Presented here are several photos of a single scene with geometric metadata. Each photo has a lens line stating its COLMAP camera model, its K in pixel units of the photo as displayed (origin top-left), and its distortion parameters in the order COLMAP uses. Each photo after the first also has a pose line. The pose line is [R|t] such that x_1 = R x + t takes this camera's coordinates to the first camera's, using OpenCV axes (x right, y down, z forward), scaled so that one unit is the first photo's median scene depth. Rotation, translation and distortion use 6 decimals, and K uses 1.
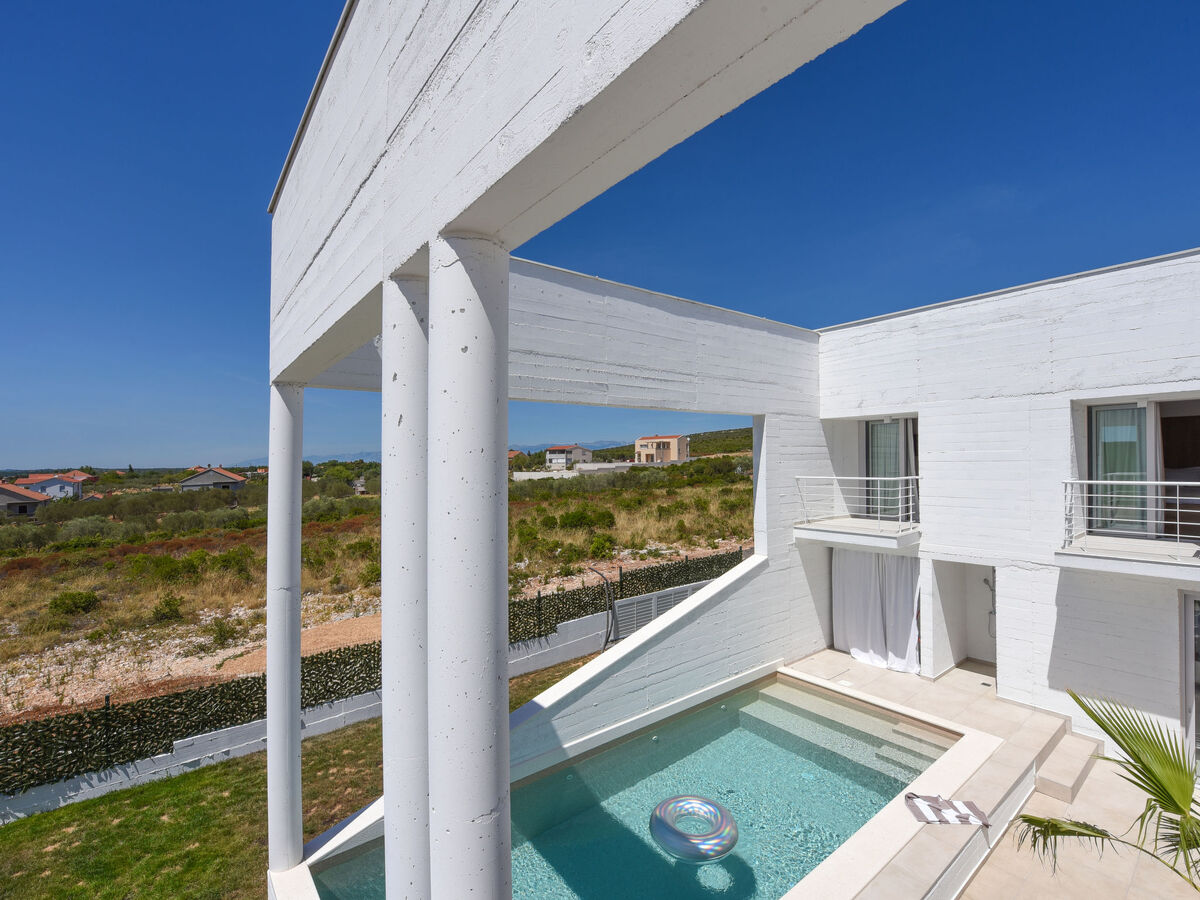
lens RADIAL K [[542.8, 0, 587.3], [0, 542.8, 447.4], [0, 0, 1]] dist [-0.009040, -0.005637]
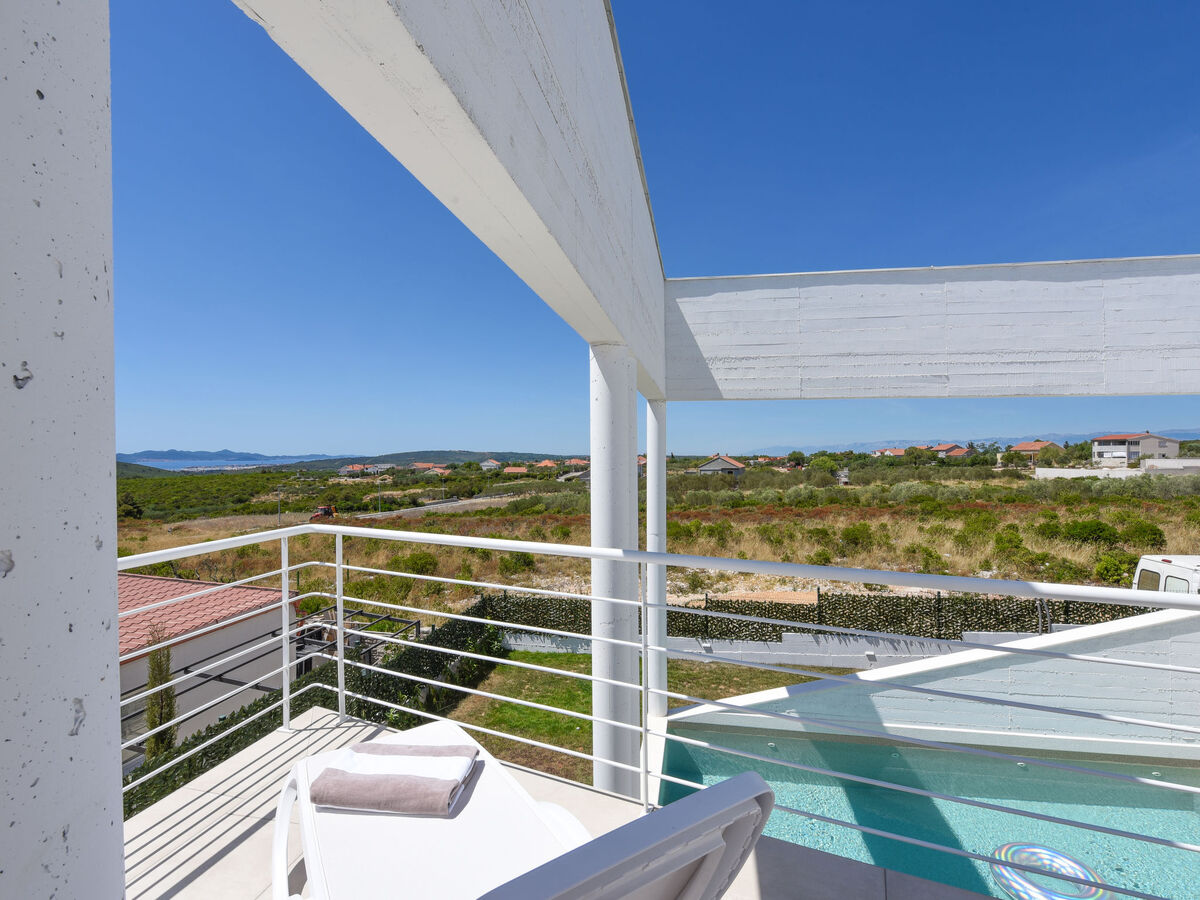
lens RADIAL K [[542.8, 0, 605.3], [0, 542.8, 451.3], [0, 0, 1]] dist [-0.009040, -0.005637]
pose [[0.674055, 0.011023, -0.738599, 0.234996], [0.006969, 0.999749, 0.021280, -0.004171], [0.738648, -0.019491, 0.673809, -0.067235]]
